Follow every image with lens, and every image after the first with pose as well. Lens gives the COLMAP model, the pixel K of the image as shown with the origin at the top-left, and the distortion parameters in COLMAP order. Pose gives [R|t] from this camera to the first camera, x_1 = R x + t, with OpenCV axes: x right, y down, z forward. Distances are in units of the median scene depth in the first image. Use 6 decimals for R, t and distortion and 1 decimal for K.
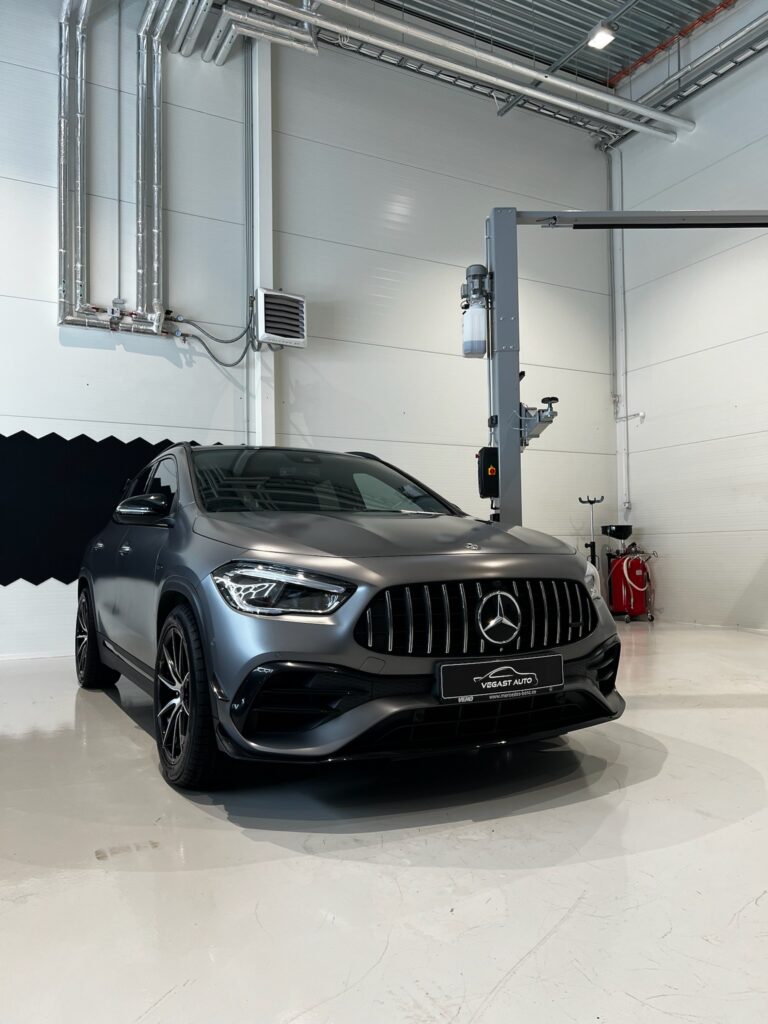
lens RADIAL K [[778.6, 0, 383.4], [0, 778.6, 513.4], [0, 0, 1]] dist [0.012379, -0.007041]
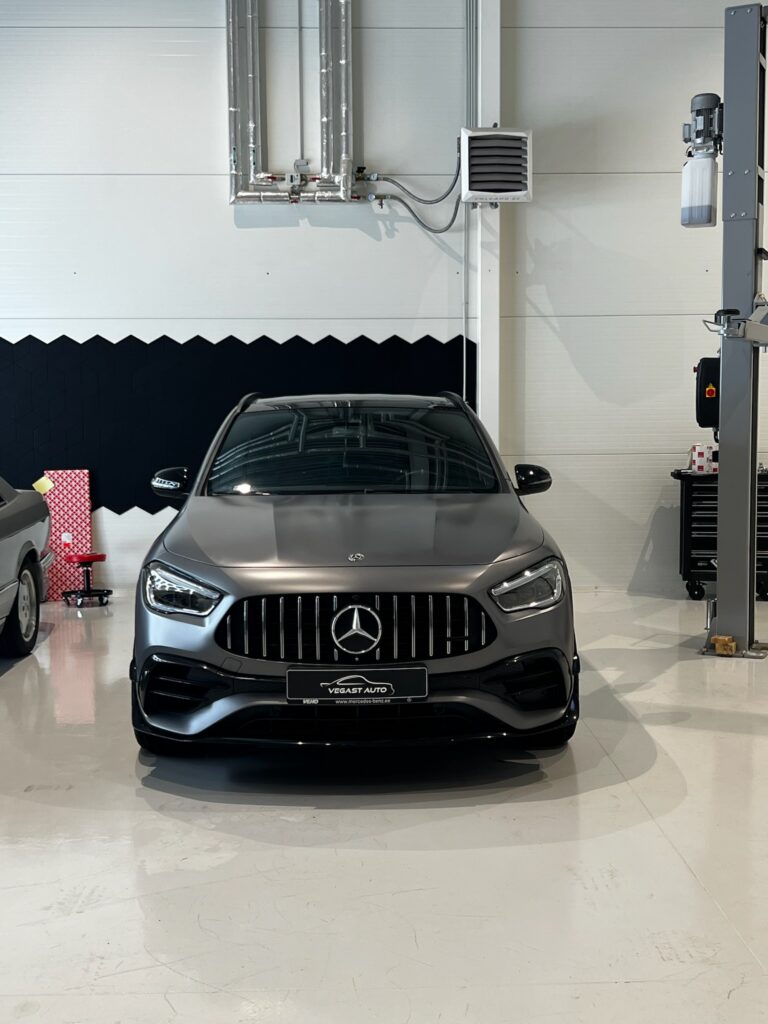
lens RADIAL K [[1291.7, 0, 383.0], [0, 1291.7, 510.8], [0, 0, 1]] dist [0.071330, 0.000000]
pose [[0.894503, 0.041136, -0.445166, 0.403942], [0.020278, 0.991000, 0.132319, -0.108985], [0.446602, -0.127387, 0.885618, -0.219988]]
